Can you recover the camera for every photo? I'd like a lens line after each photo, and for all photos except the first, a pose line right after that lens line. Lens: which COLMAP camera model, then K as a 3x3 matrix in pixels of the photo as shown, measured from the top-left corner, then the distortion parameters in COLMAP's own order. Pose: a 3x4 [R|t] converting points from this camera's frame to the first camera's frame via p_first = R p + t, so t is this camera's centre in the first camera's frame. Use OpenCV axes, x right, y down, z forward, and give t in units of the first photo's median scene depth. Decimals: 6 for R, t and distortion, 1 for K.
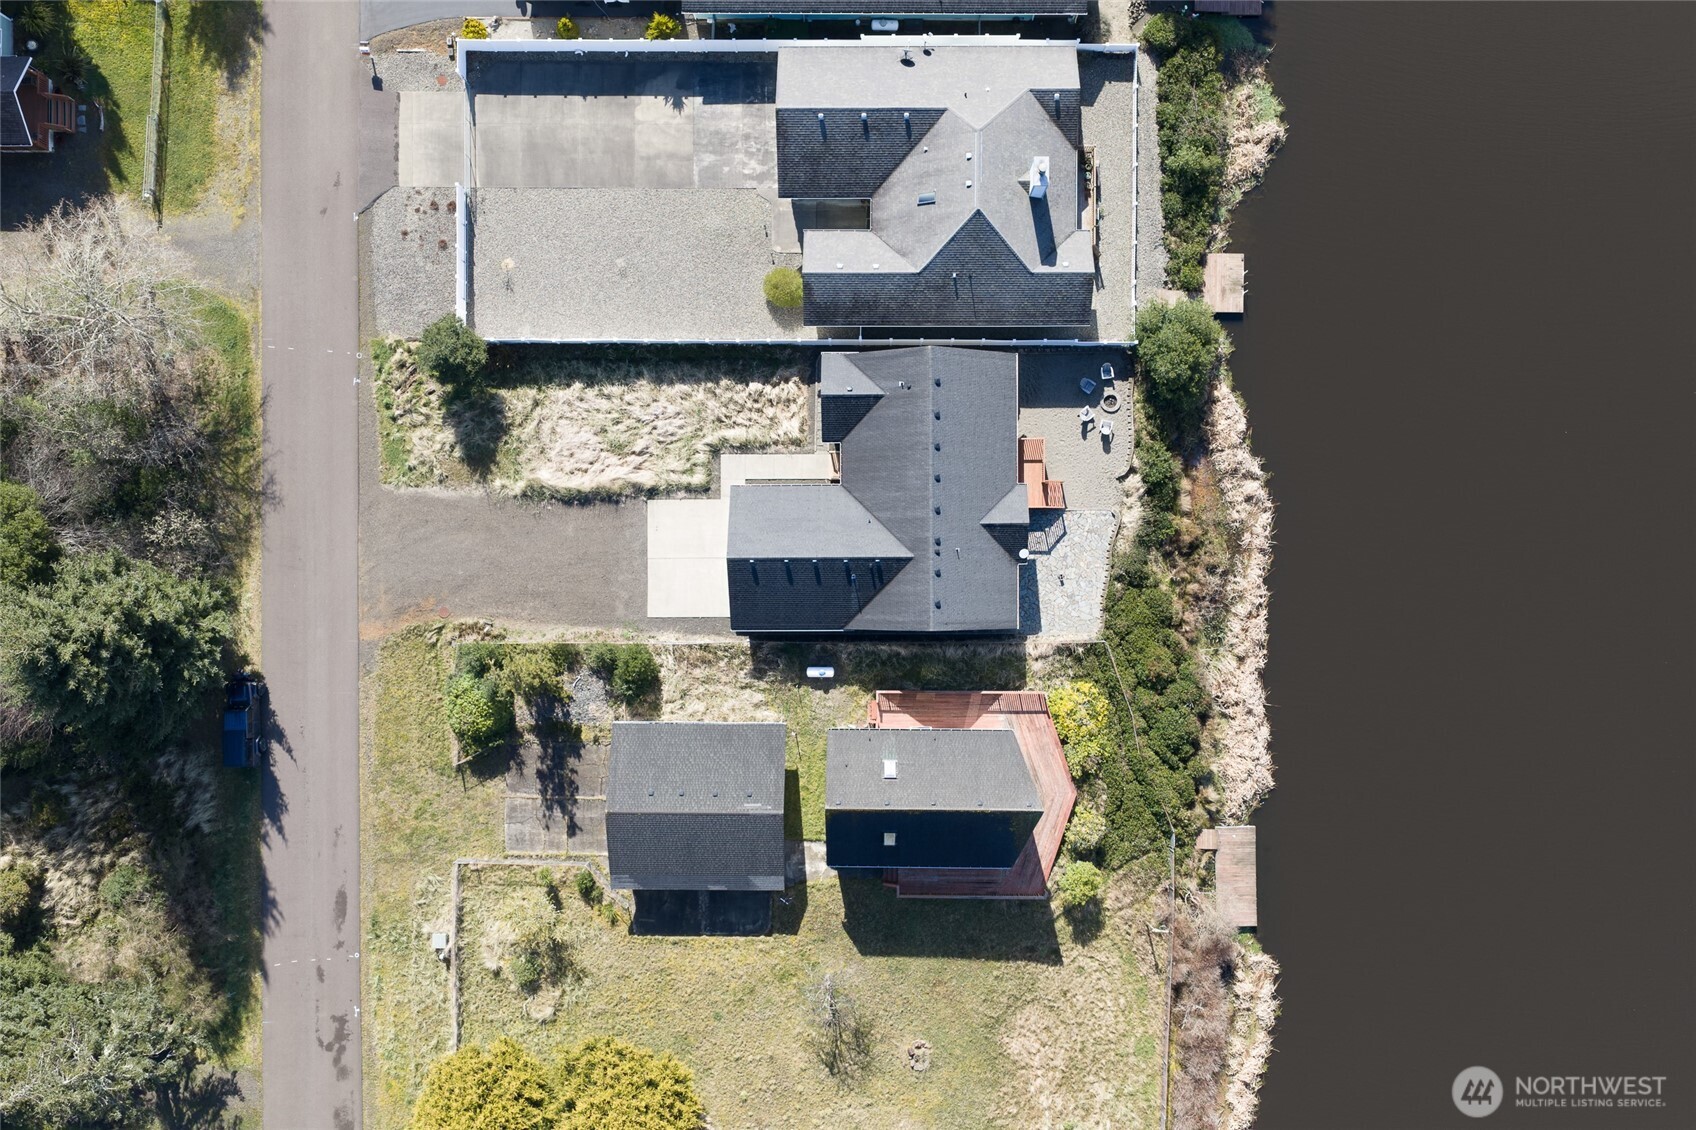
lens RADIAL K [[1387.0, 0, 848.8], [0, 1387.0, 569.1], [0, 0, 1]] dist [0.017081, -0.023371]
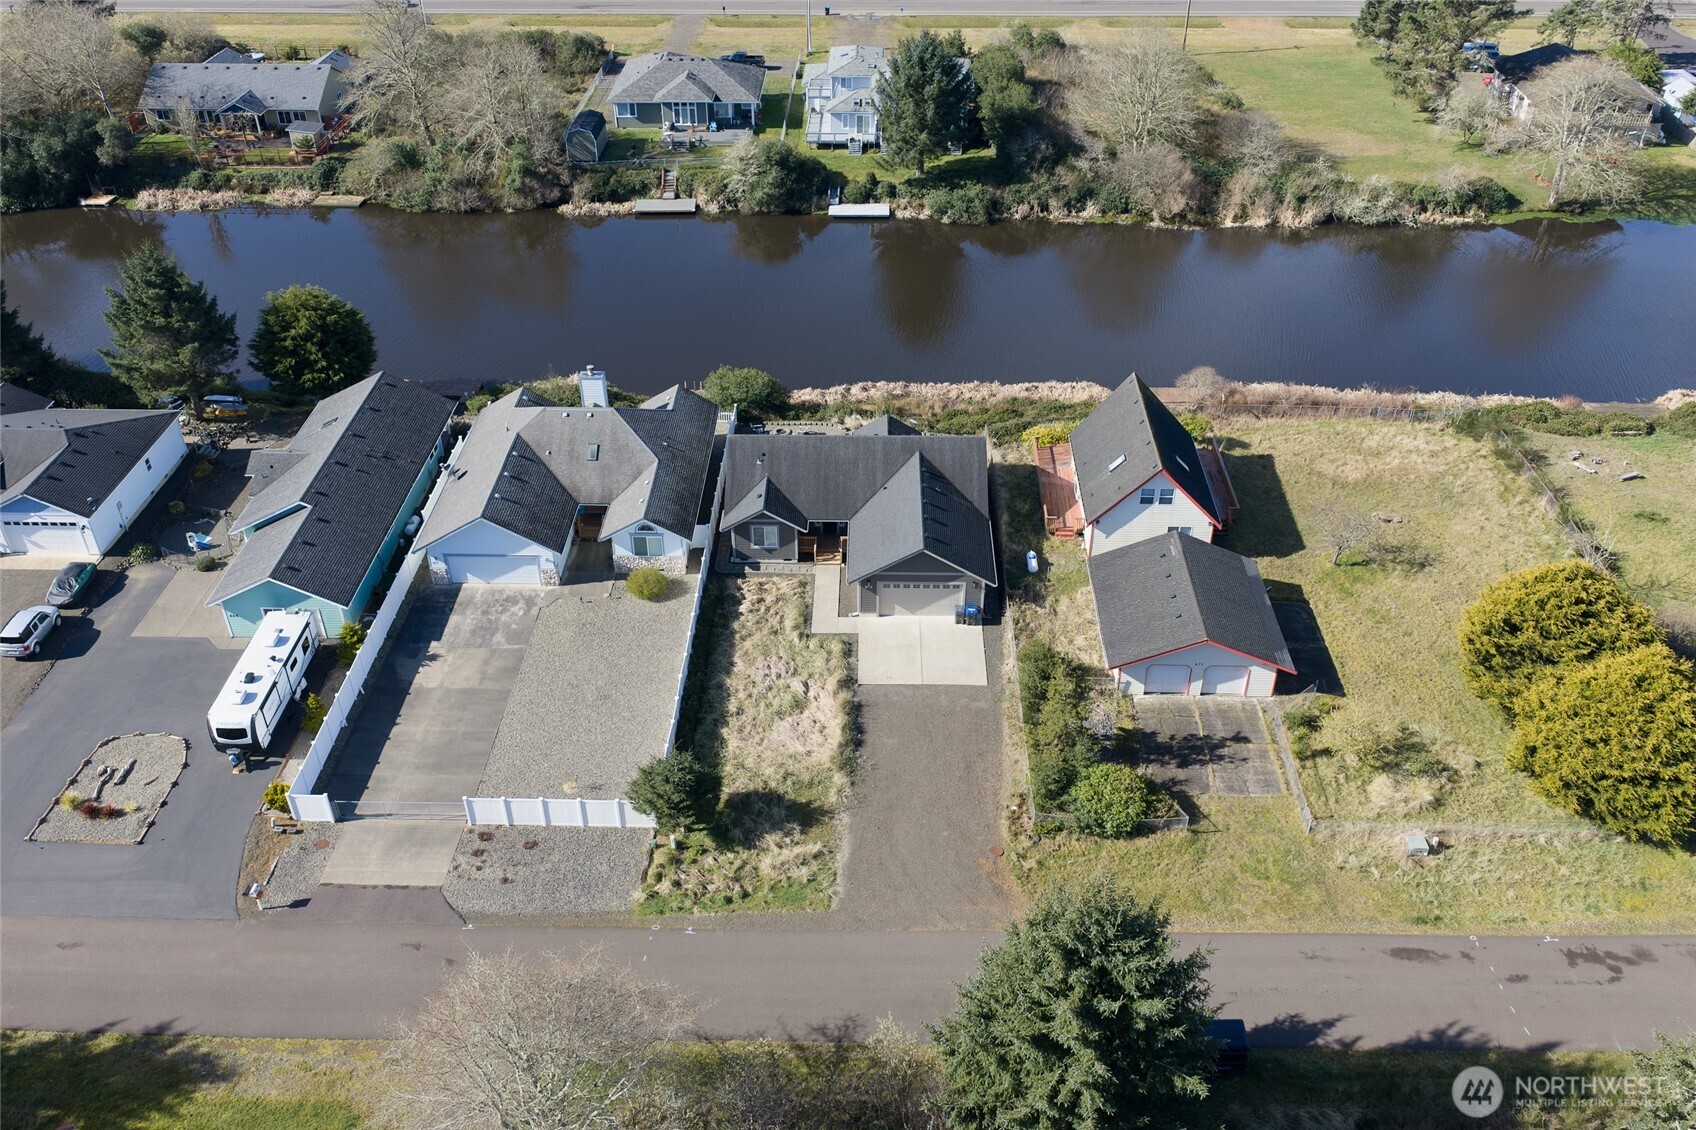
lens RADIAL K [[1387.0, 0, 847.3], [0, 1387.0, 566.2], [0, 0, 1]] dist [0.017081, -0.023371]
pose [[0.024495, -0.577269, 0.816186, -0.842072], [0.999699, 0.015368, -0.019133, -0.040686], [-0.001498, 0.816409, 0.577472, 0.415494]]
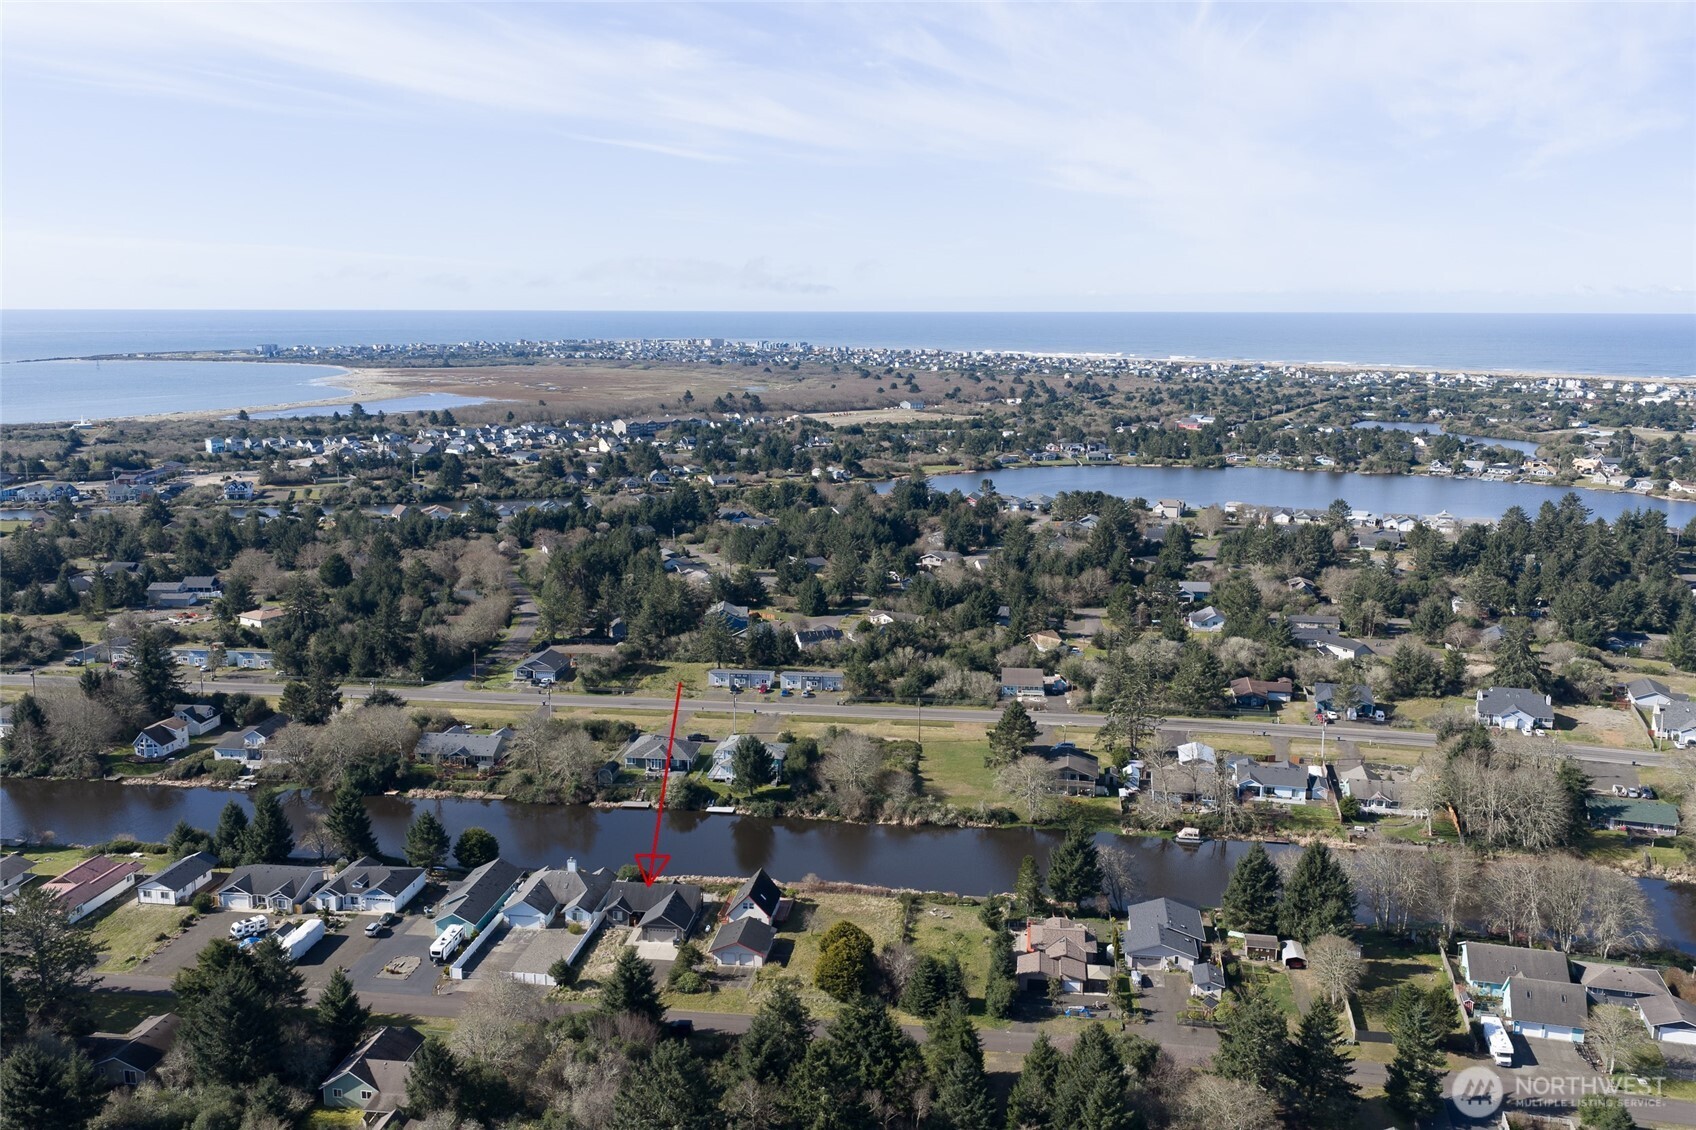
lens RADIAL K [[1387.0, 0, 851.3], [0, 1387.0, 559.2], [0, 0, 1]] dist [0.017081, -0.023371]
pose [[0.123501, -0.174475, 0.976886, -2.667884], [0.992316, 0.029123, -0.120250, 0.695526], [-0.007469, 0.984231, 0.176731, -0.276902]]
